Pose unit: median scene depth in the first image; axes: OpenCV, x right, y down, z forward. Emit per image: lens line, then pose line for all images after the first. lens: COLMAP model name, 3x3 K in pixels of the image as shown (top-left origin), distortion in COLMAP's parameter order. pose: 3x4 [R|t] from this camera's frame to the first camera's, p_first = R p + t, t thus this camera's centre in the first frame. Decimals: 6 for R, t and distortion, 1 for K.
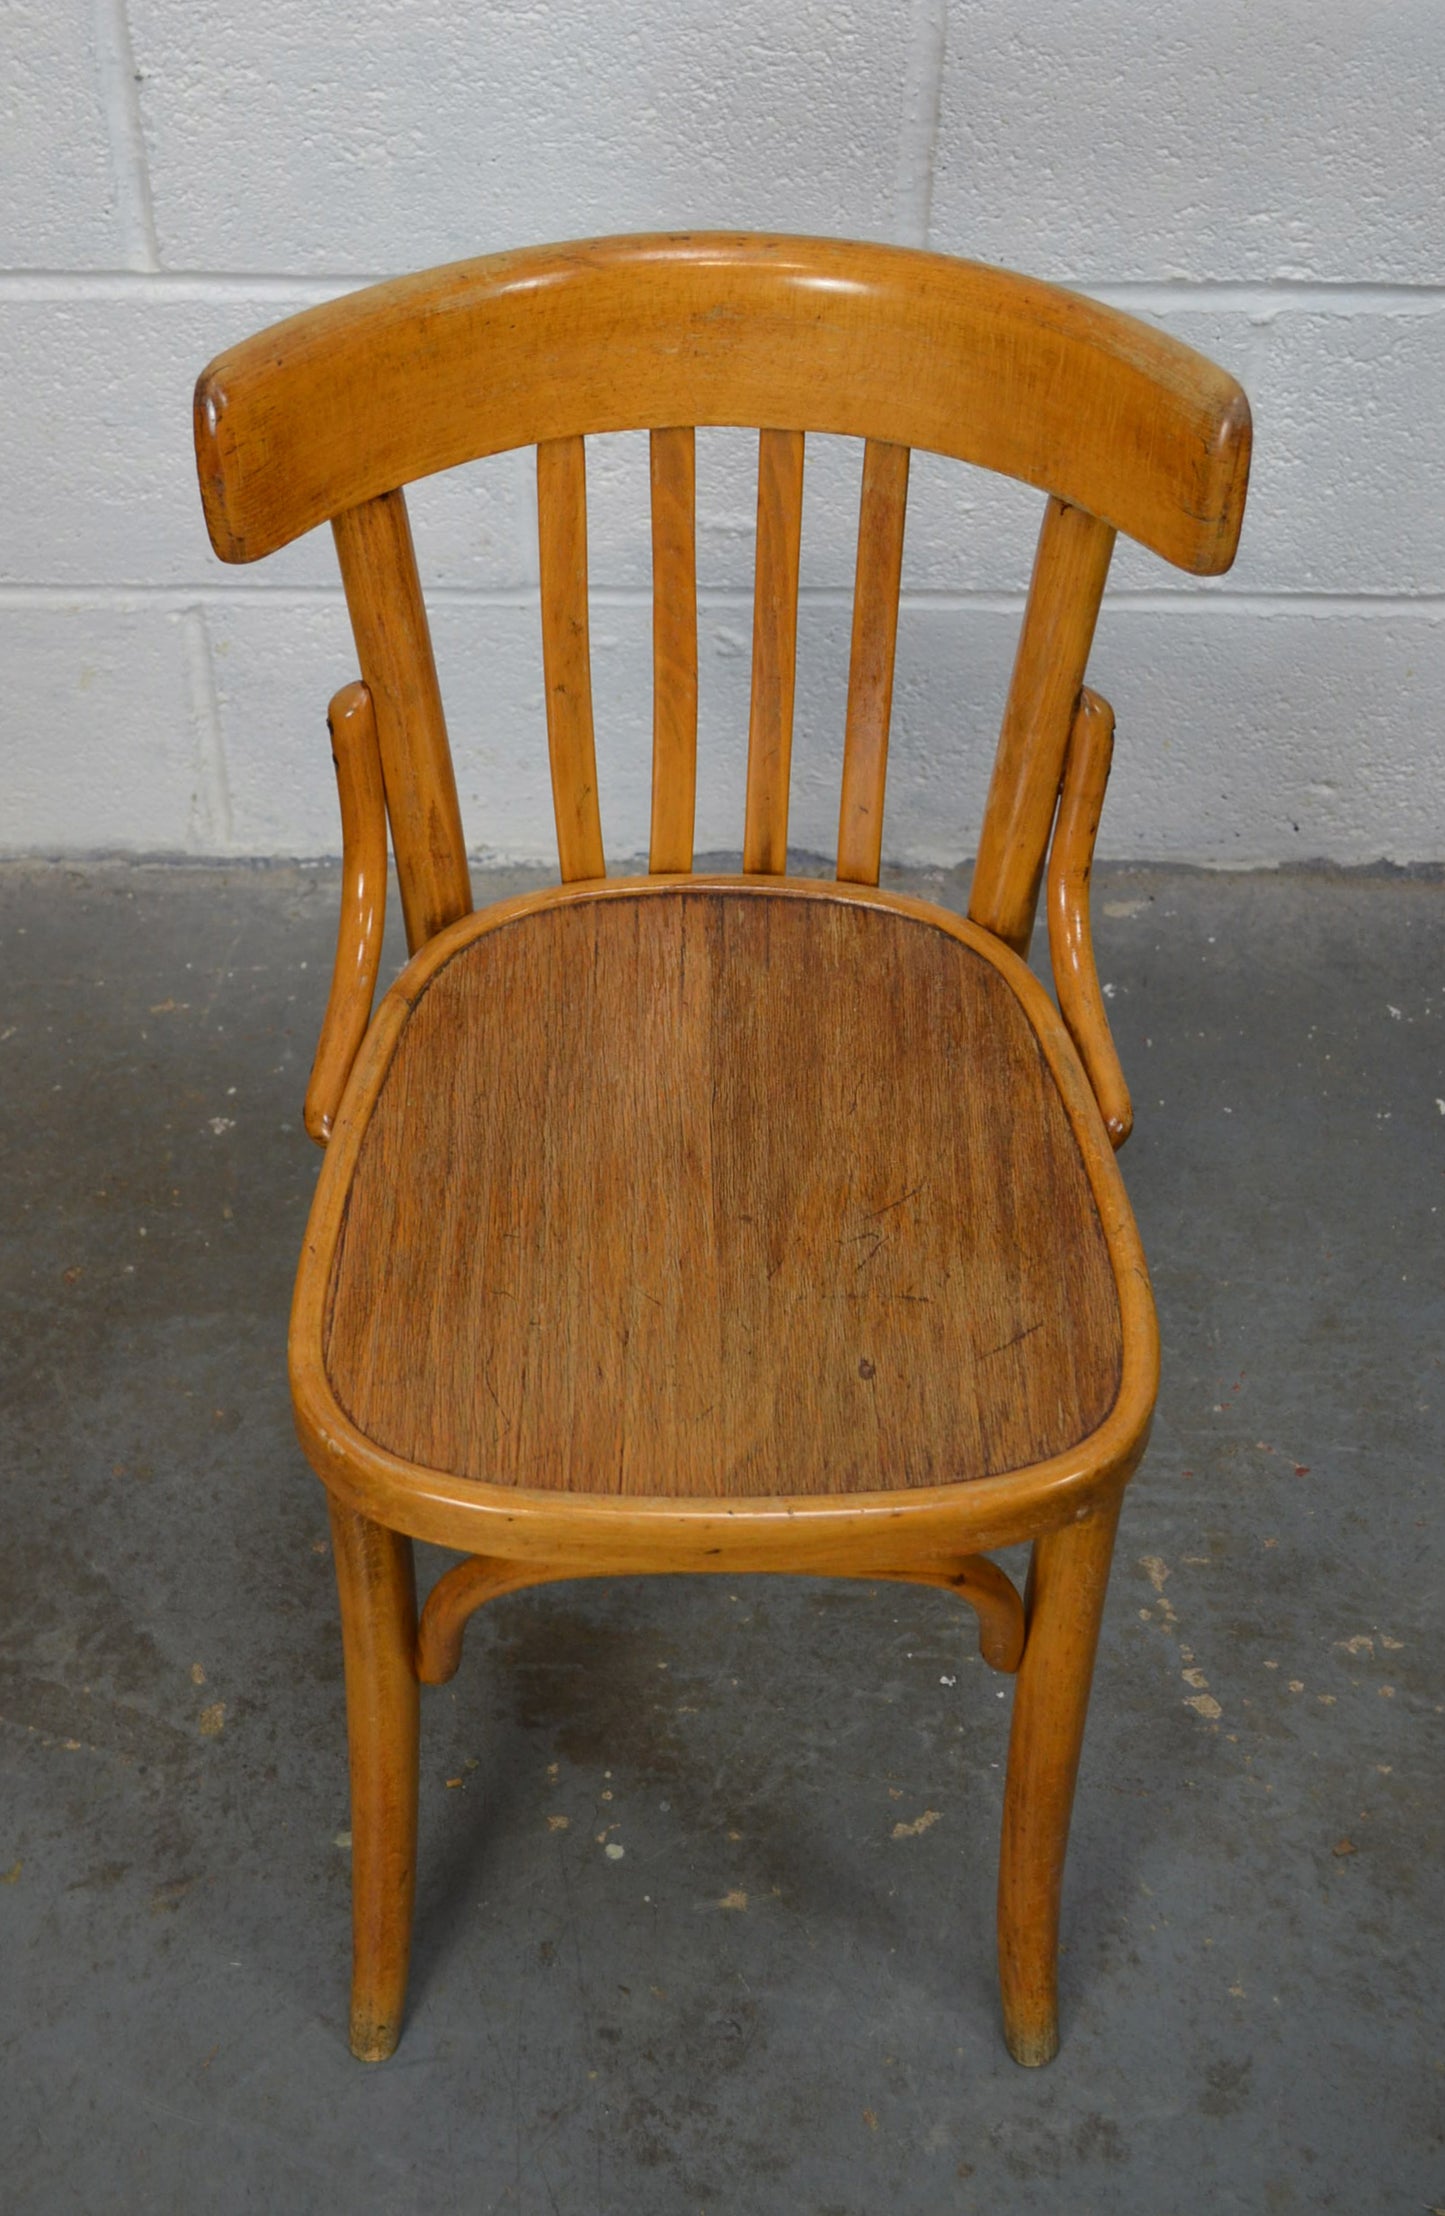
lens RADIAL K [[2845.5, 0, 688.0], [0, 2845.5, 1096.0], [0, 0, 1]] dist [-0.009919, 0.000000]
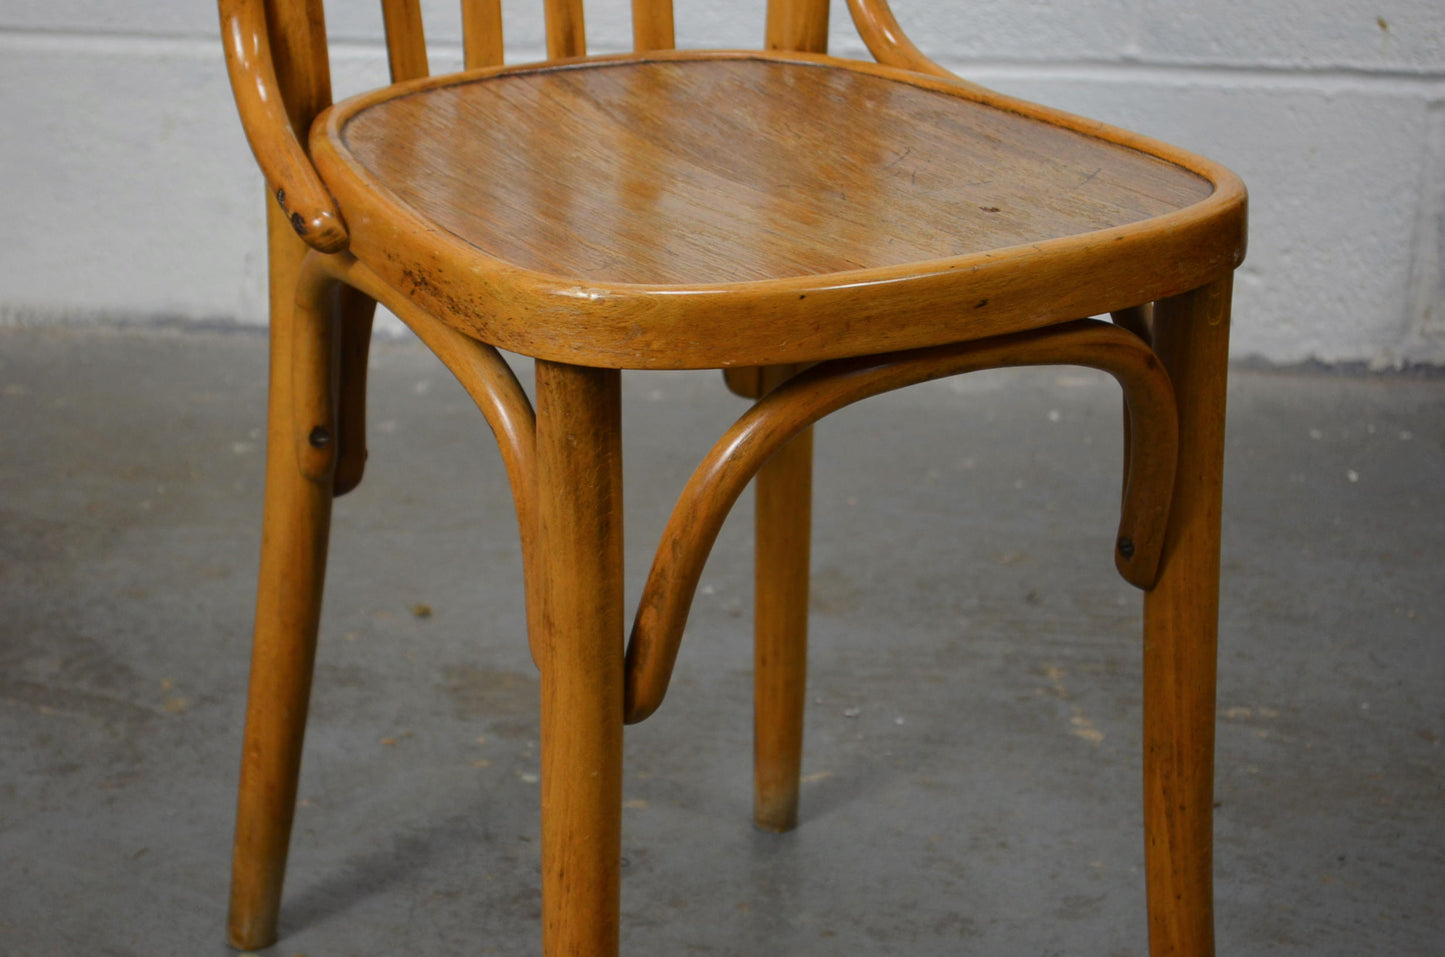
lens RADIAL K [[3175.0, 0, 727.9], [0, 3175.0, 504.7], [0, 0, 1]] dist [-0.009630, 0.000000]
pose [[0.998759, 0.025240, -0.042941, 0.087722], [-0.040861, 0.908178, -0.416586, 0.596726], [0.028483, 0.417823, 0.908082, -0.123202]]
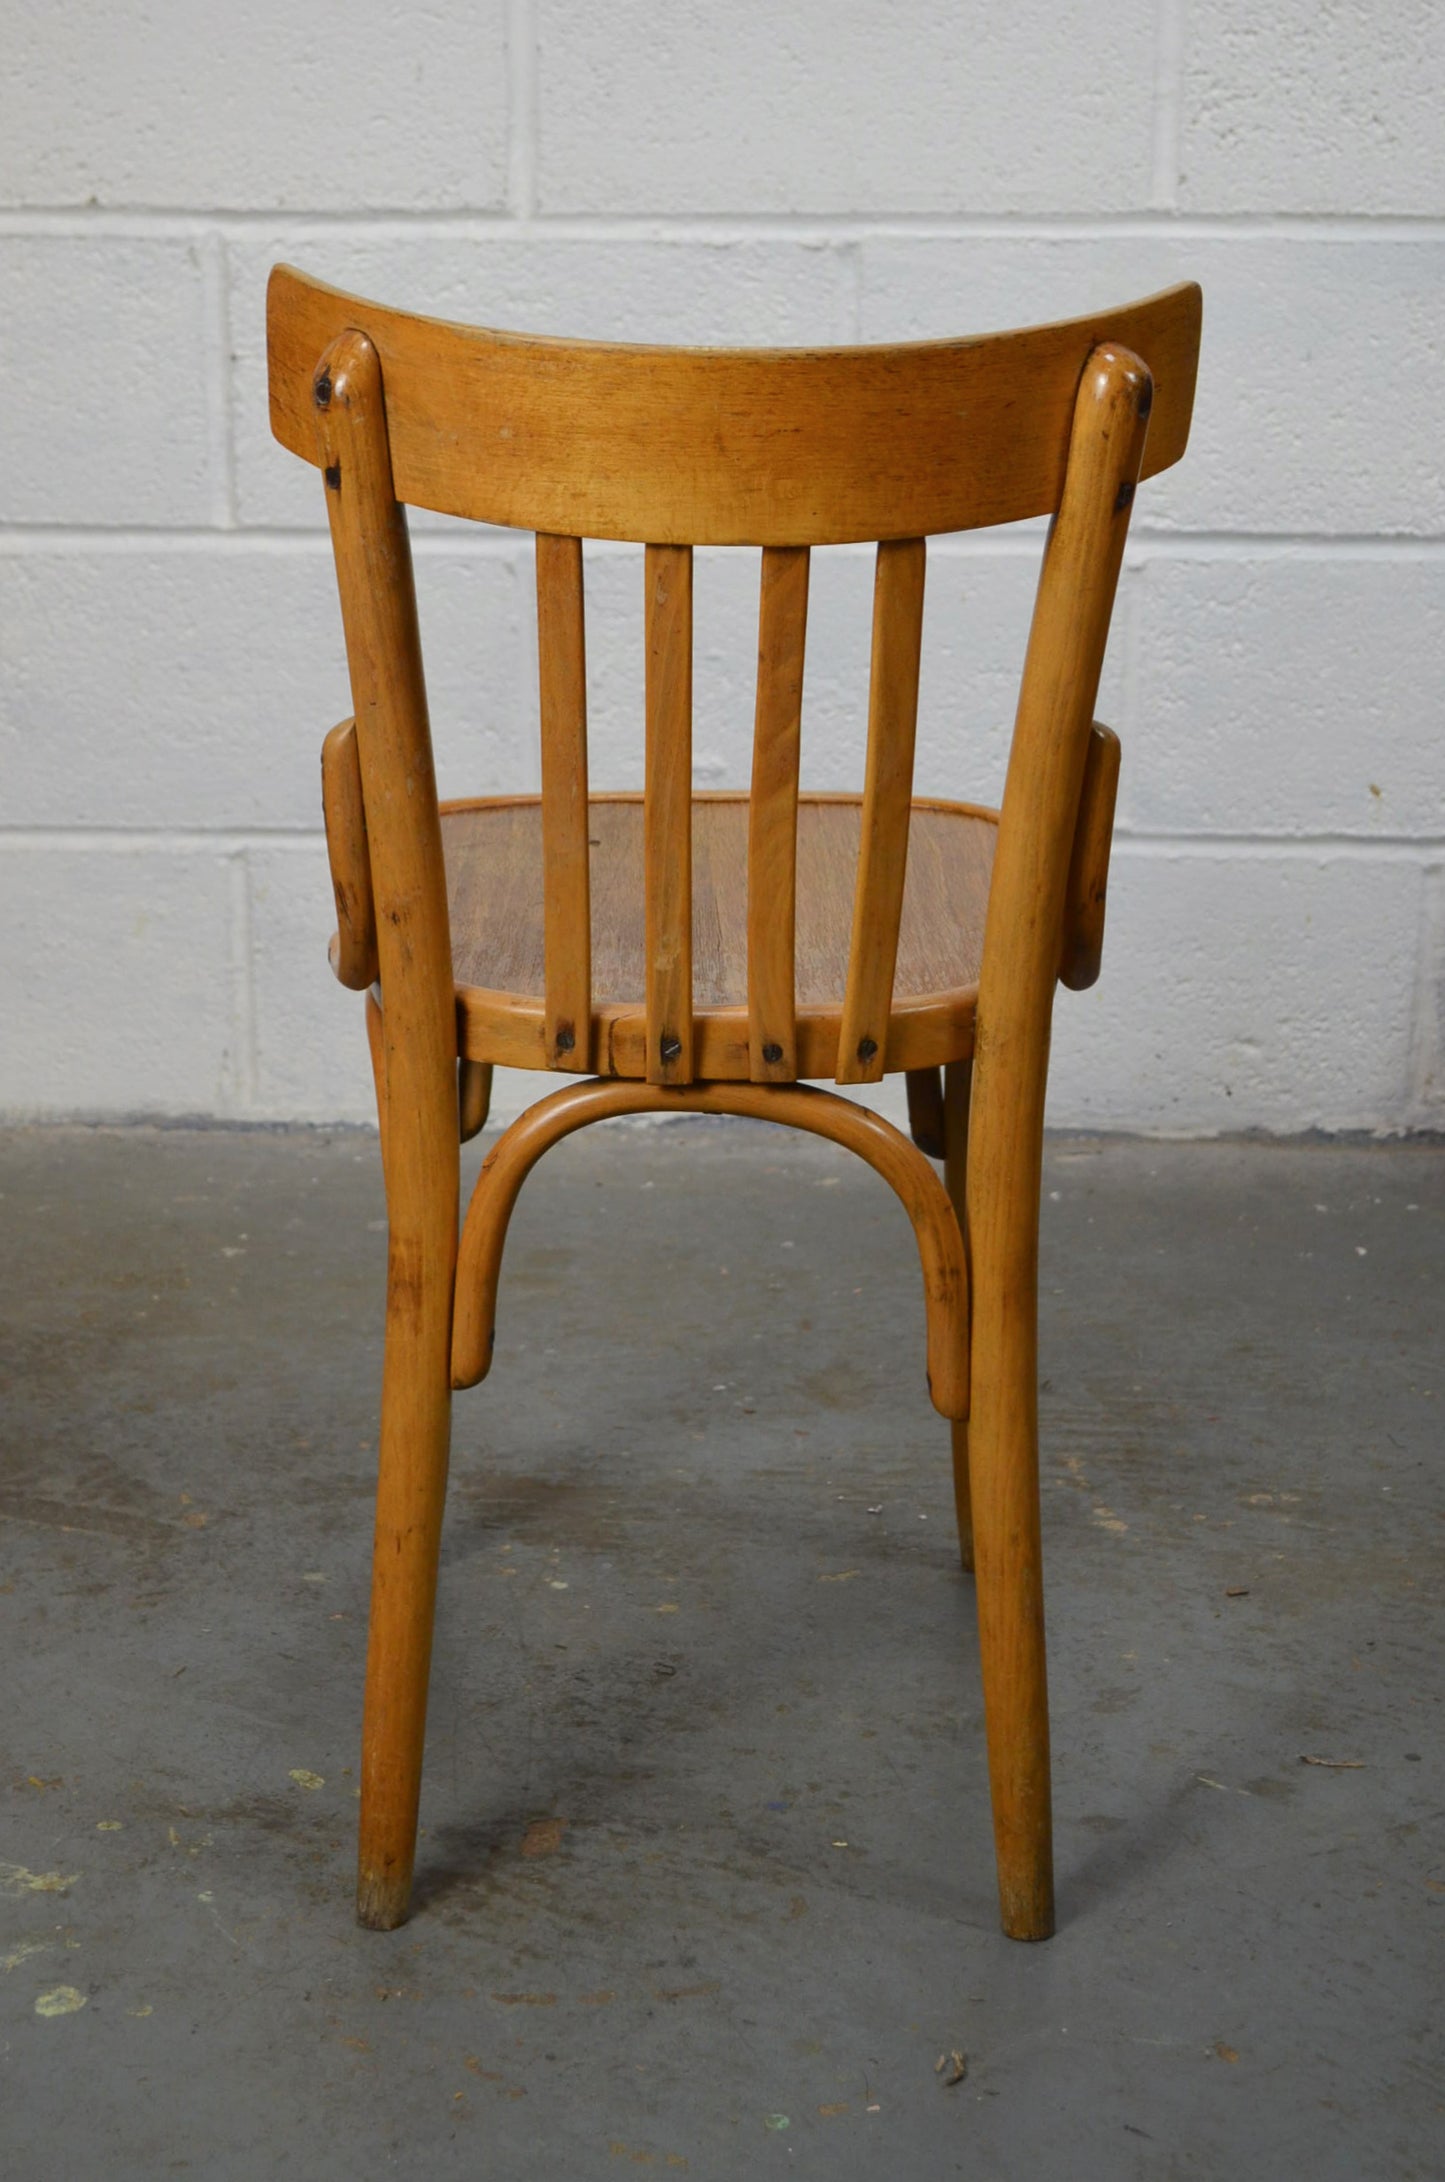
lens RADIAL K [[3514.2, 0, 702.0], [0, 3514.2, 1109.6], [0, 0, 1]] dist [-0.001292, 0.000000]
pose [[0.999637, -0.001854, -0.026879, 0.057696], [-0.010566, 0.890751, -0.454368, 0.632852], [0.024785, 0.454487, 0.890408, -0.243149]]
